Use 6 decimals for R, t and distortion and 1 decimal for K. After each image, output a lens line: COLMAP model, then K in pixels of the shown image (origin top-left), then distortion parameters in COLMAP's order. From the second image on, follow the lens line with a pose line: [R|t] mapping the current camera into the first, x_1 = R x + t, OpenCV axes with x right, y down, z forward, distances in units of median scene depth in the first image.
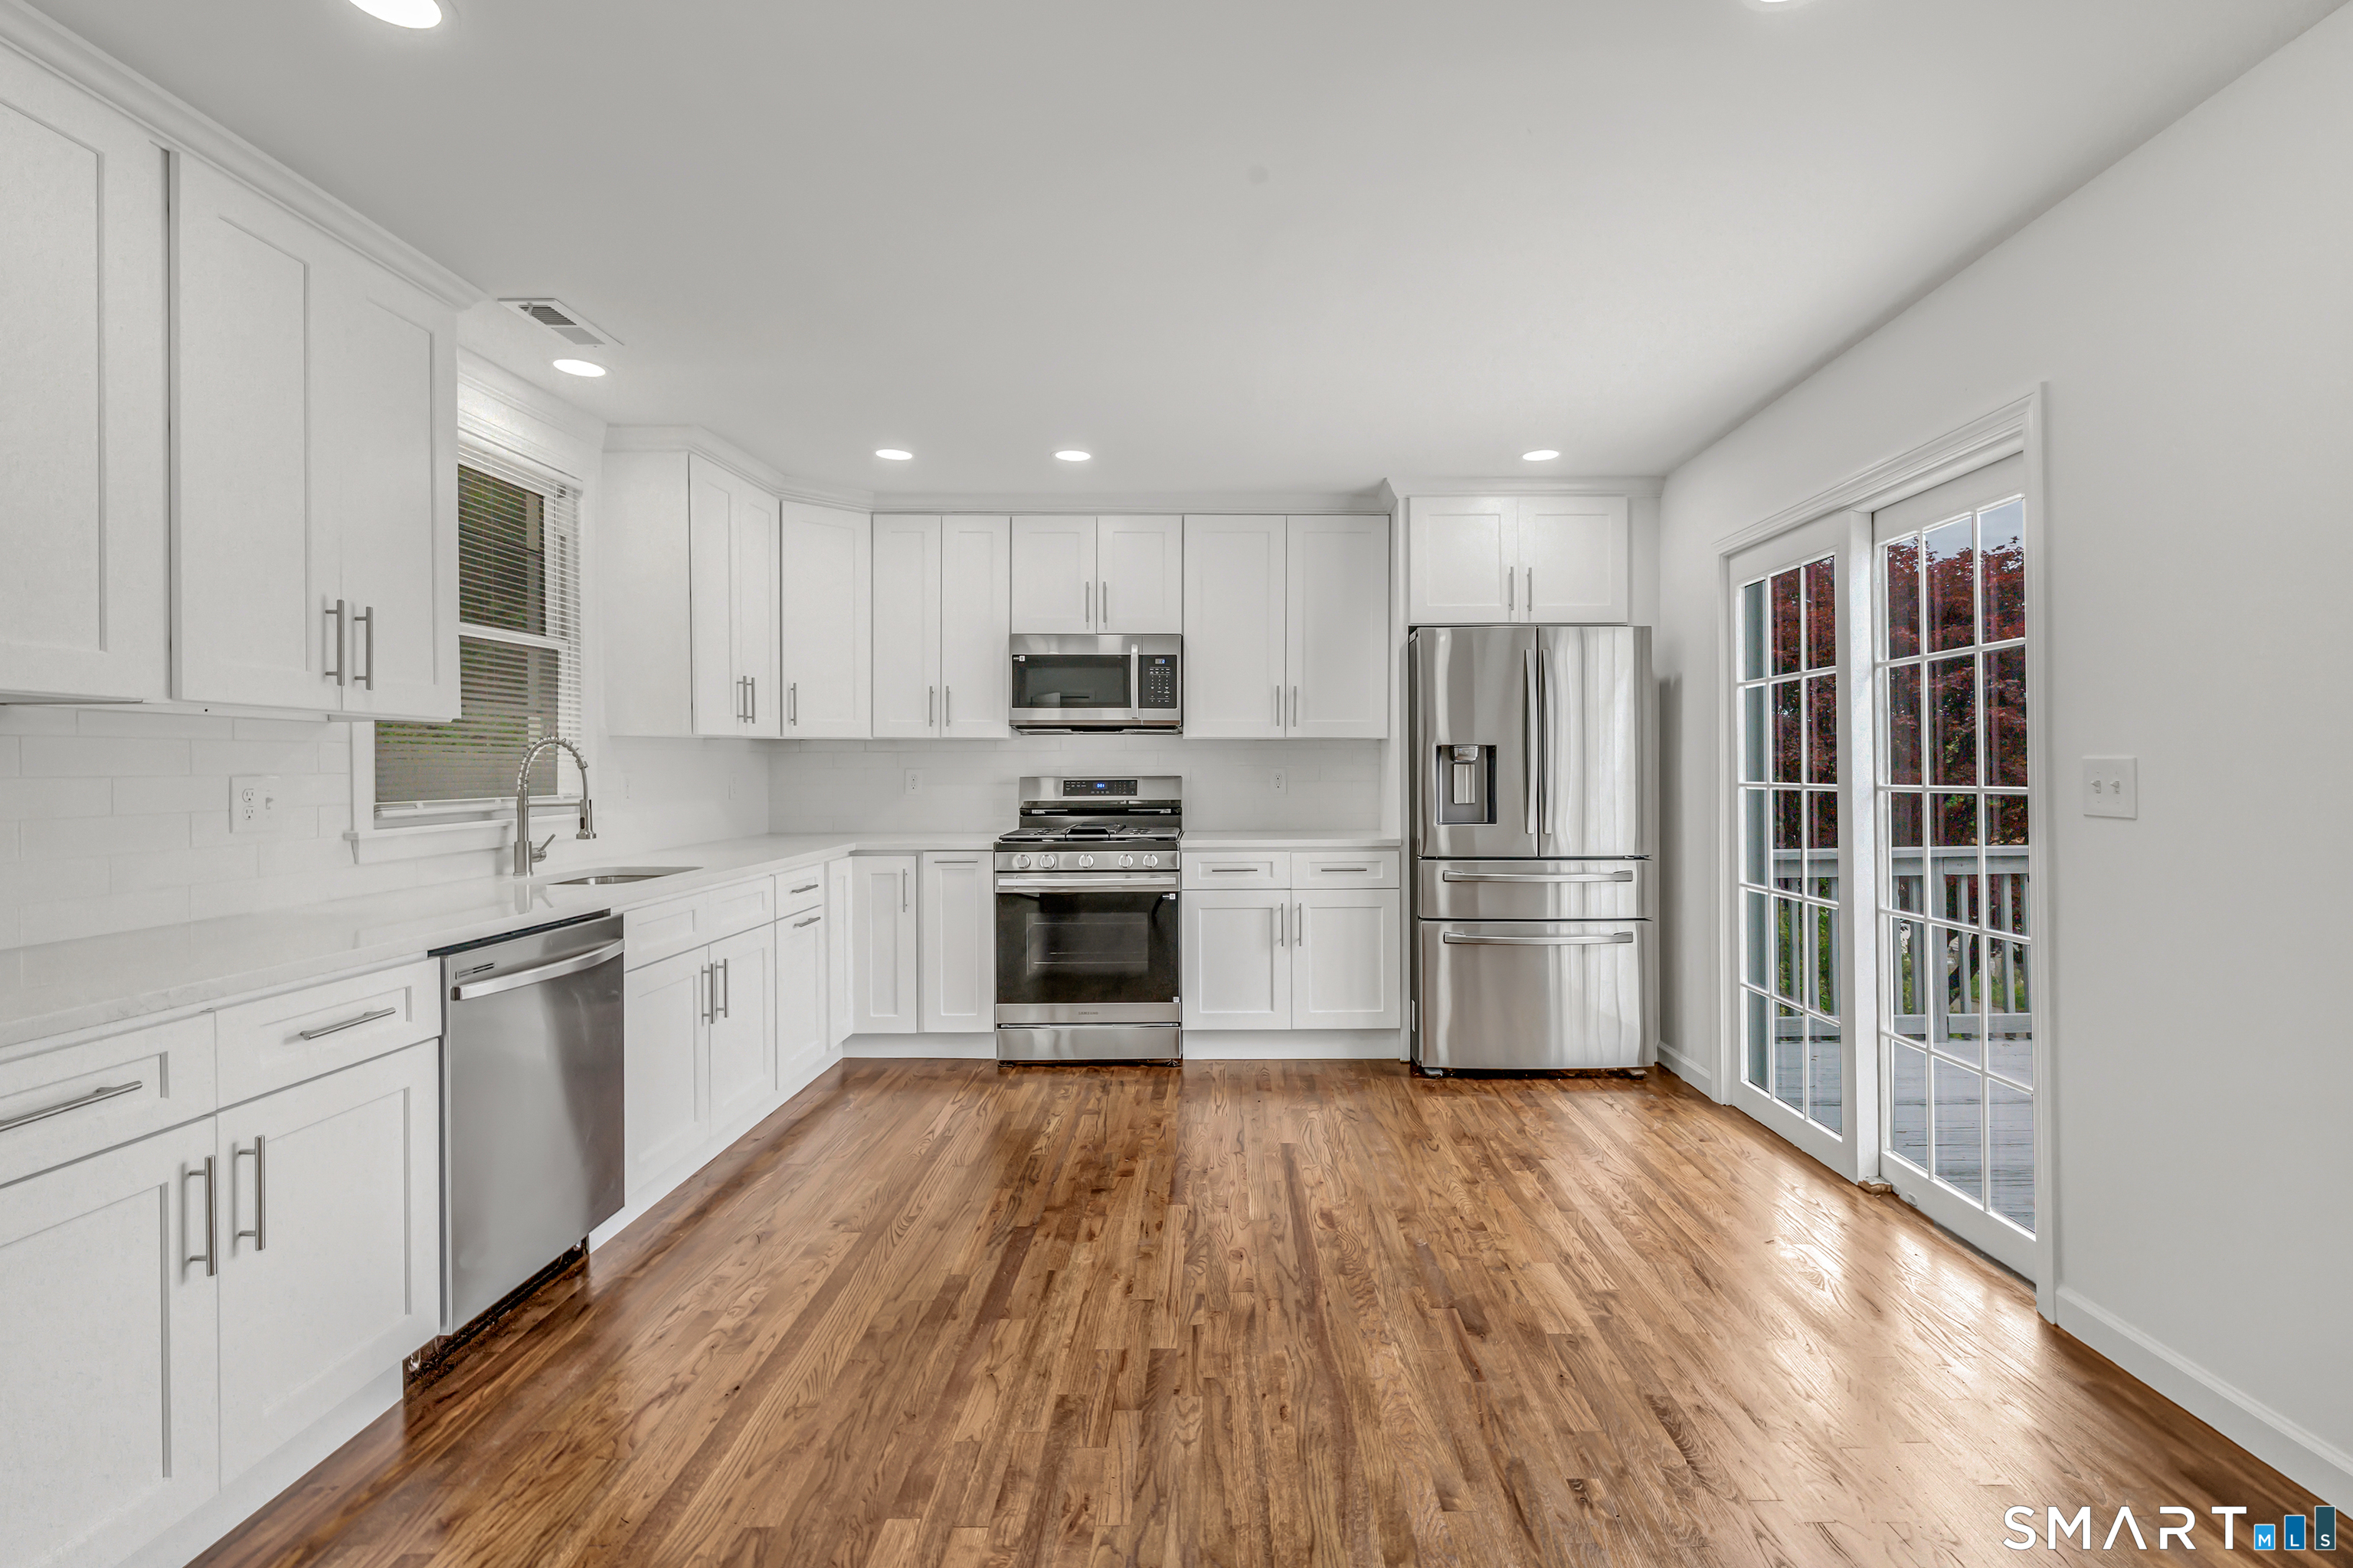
lens RADIAL K [[1056.8, 0, 1171.7], [0, 1056.8, 761.9], [0, 0, 1]] dist [-0.000414, 0.000137]
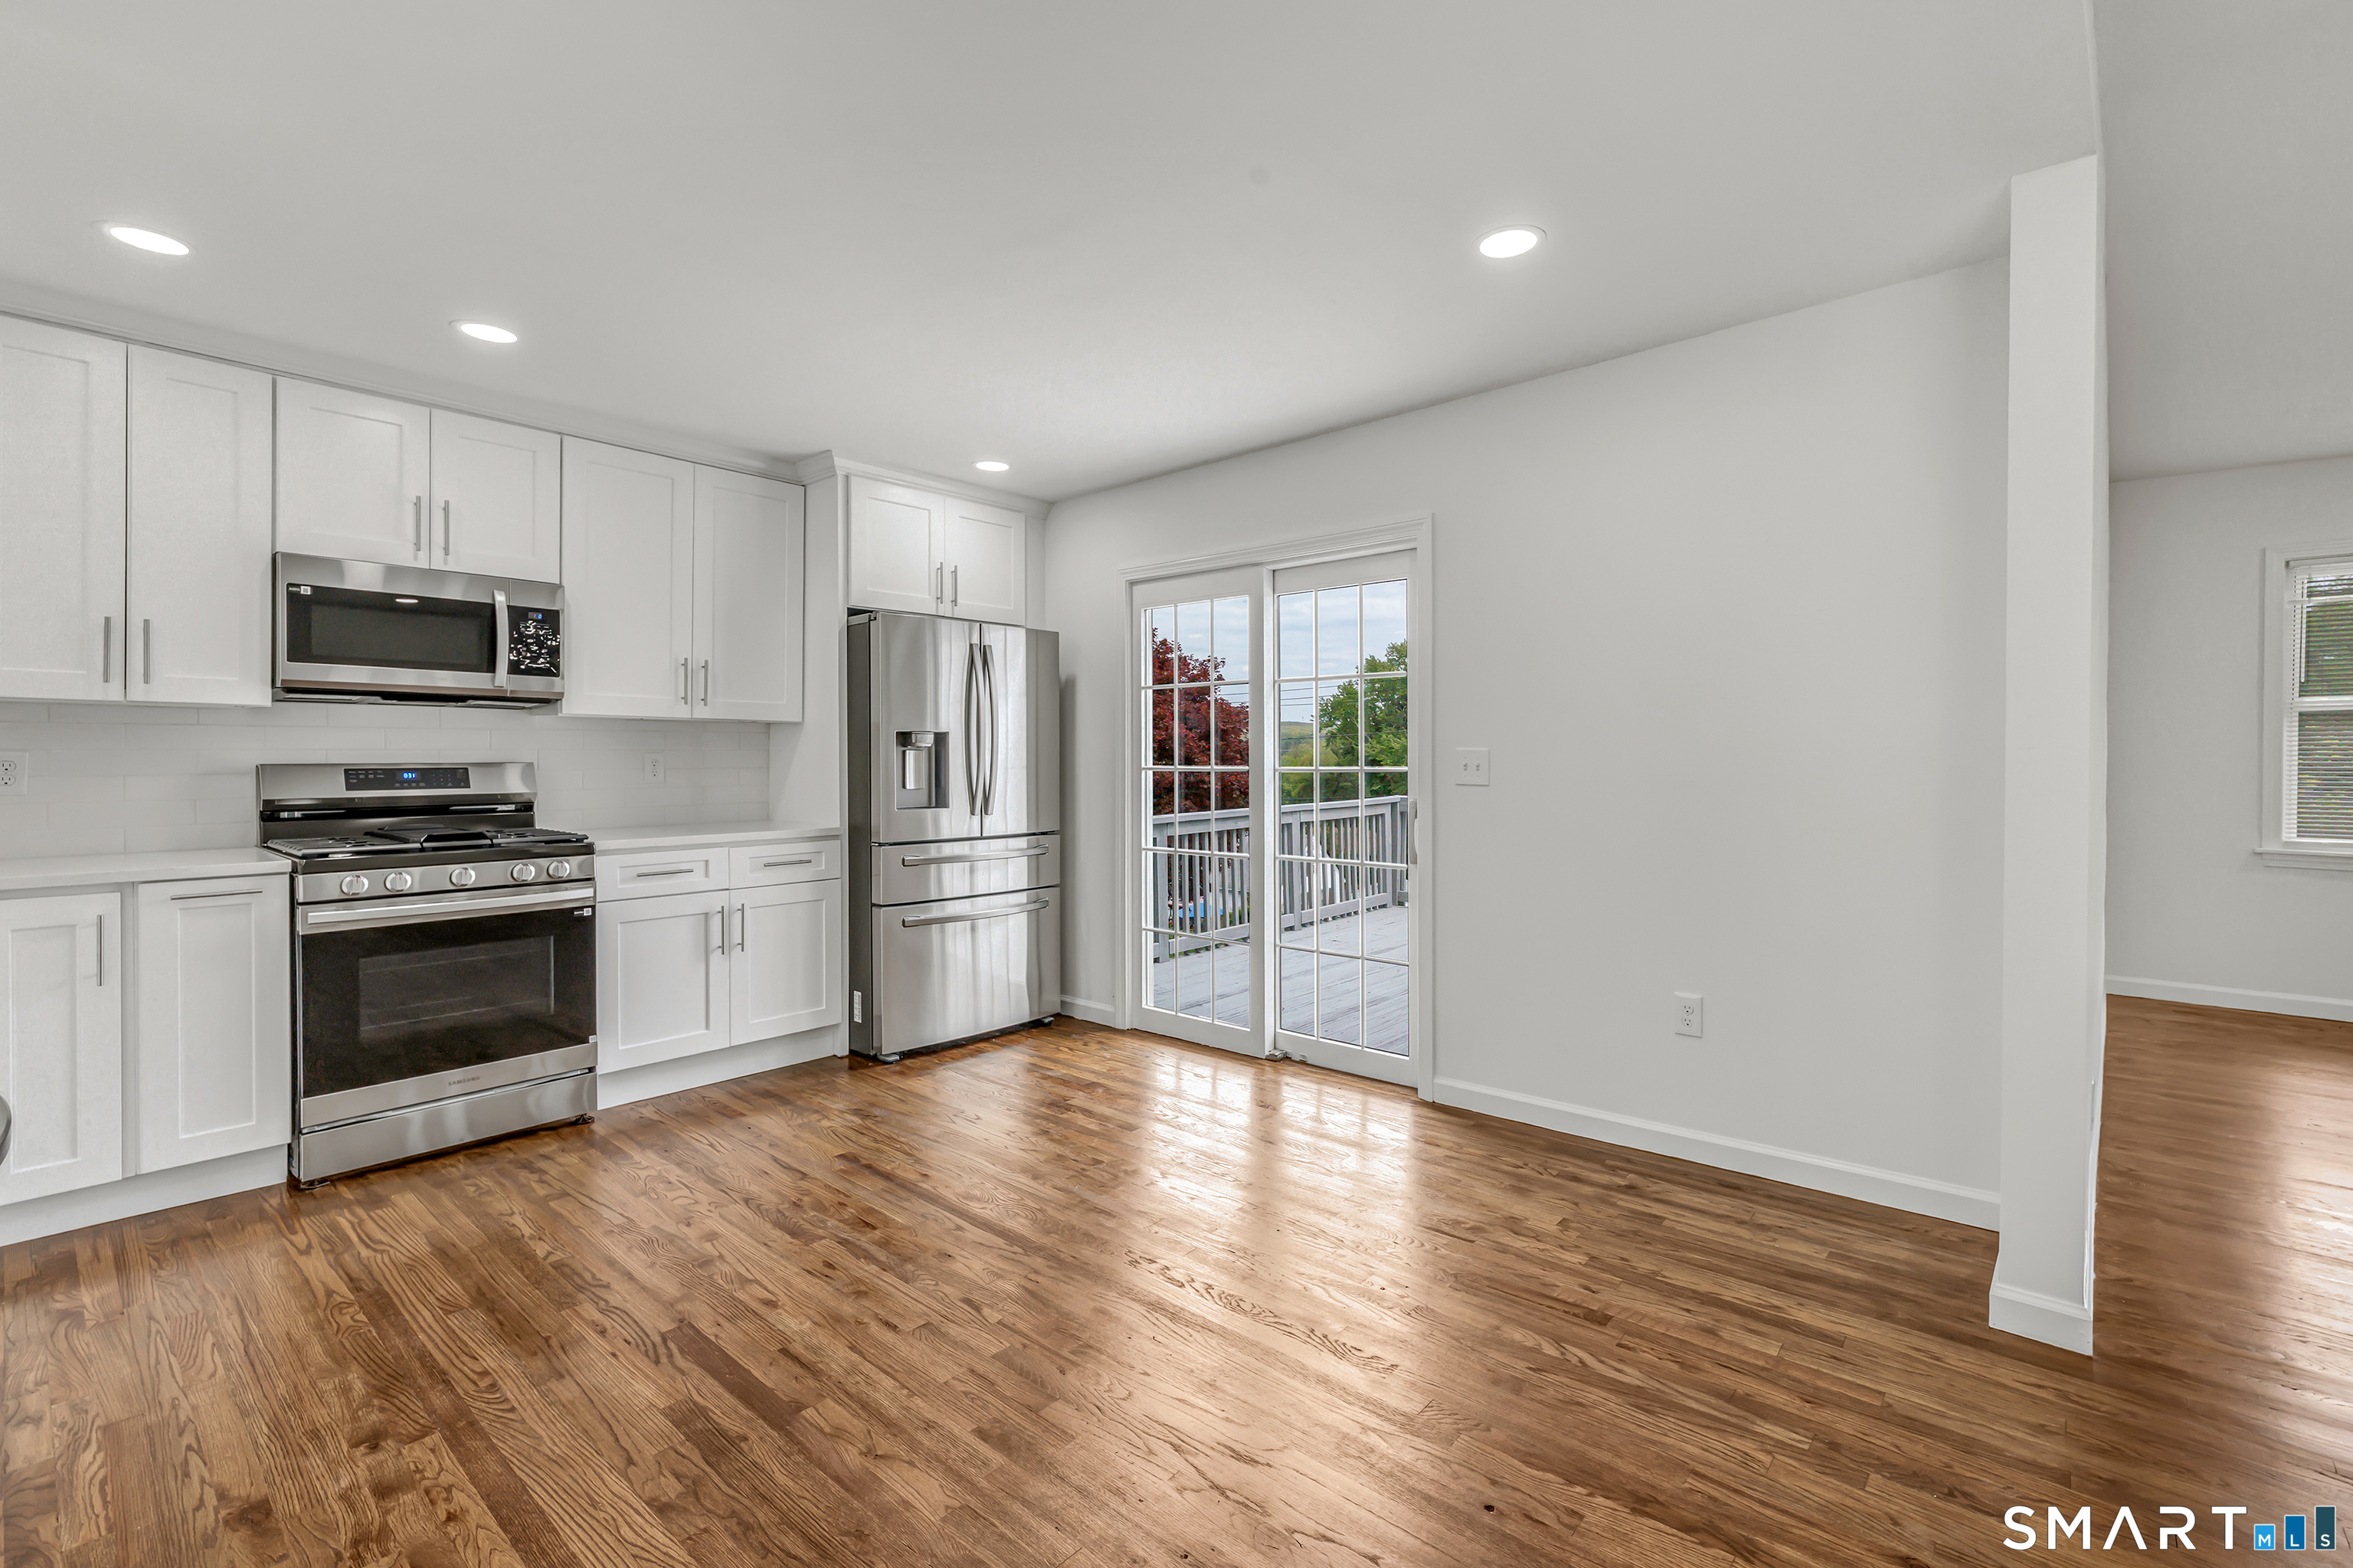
lens RADIAL K [[1085.4, 0, 1179.7], [0, 1085.4, 757.5], [0, 0, 1]] dist [0.001746, 0.000305]
pose [[0.639920, 0.003160, 0.768435, -0.347060], [-0.007343, 0.999971, 0.002003, 0.005001], [-0.768407, -0.006925, 0.639924, 0.125968]]
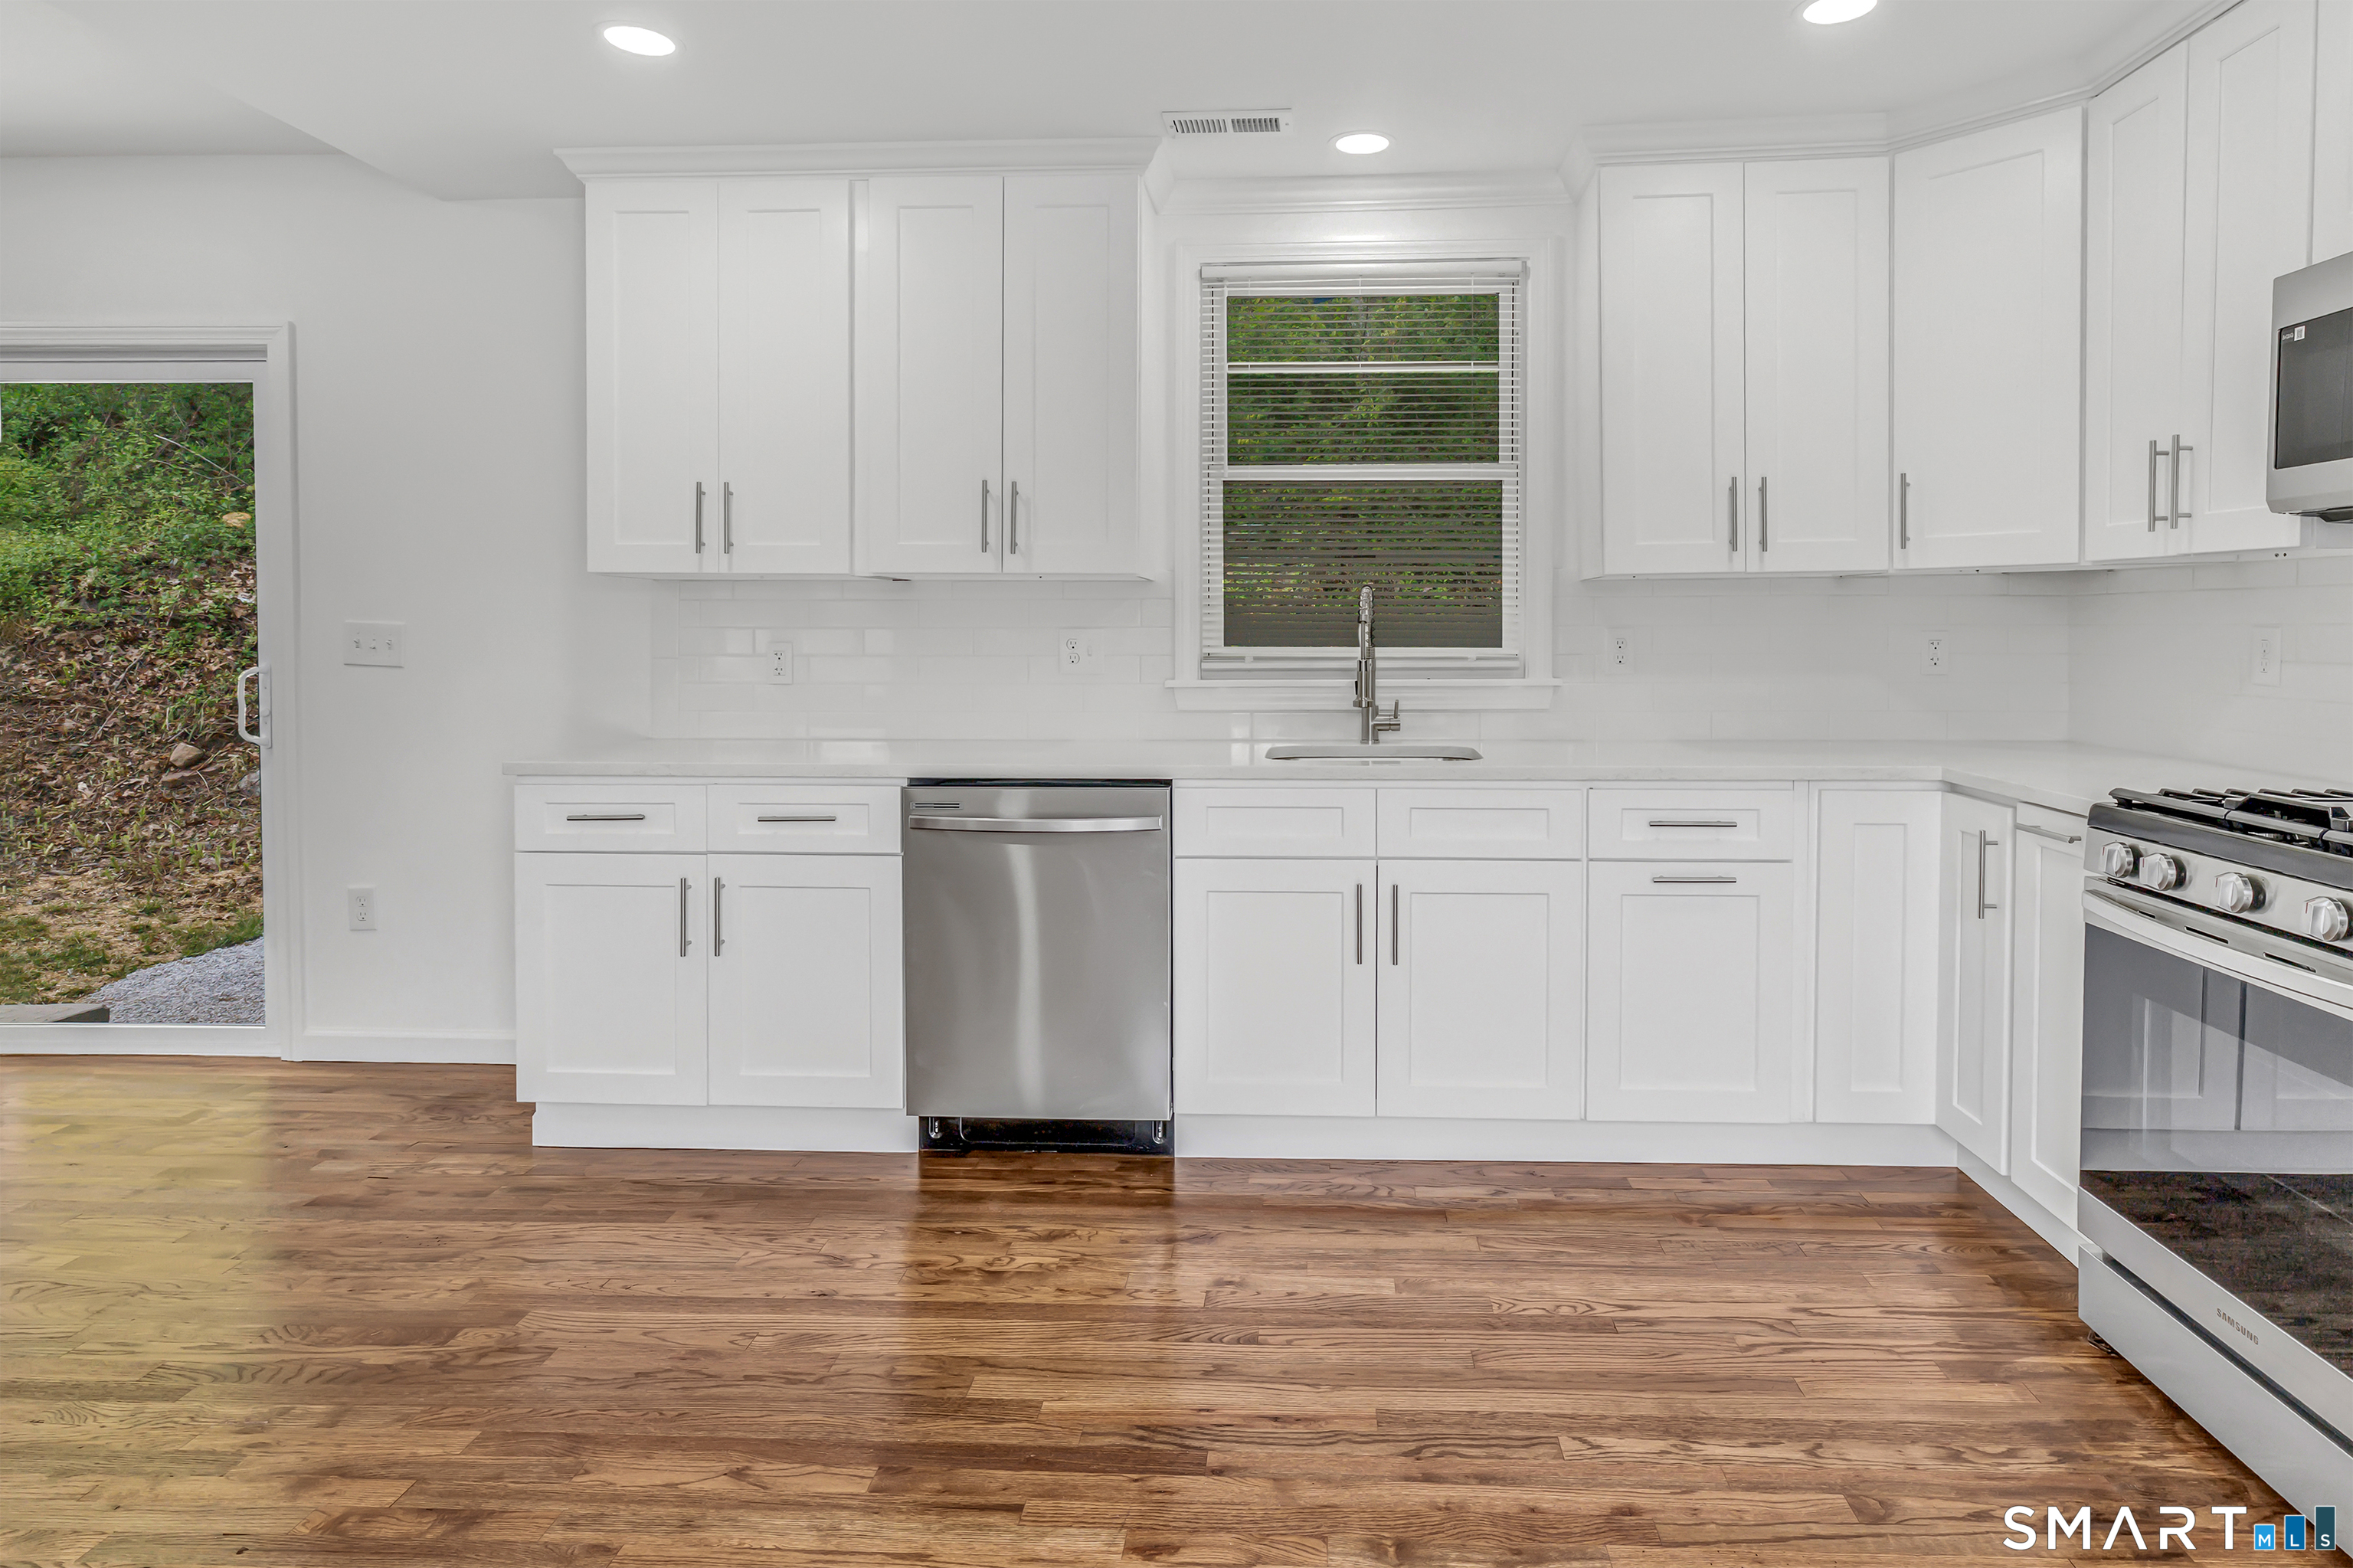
lens RADIAL K [[1255.1, 0, 1240.4], [0, 1255.1, 653.2], [0, 0, 1]] dist [0.000420, 0.000383]
pose [[0.005988, 0.024635, -0.999679, 0.331824], [0.003121, 0.999691, 0.024654, 0.004115], [0.999977, -0.003267, 0.005909, 0.673599]]
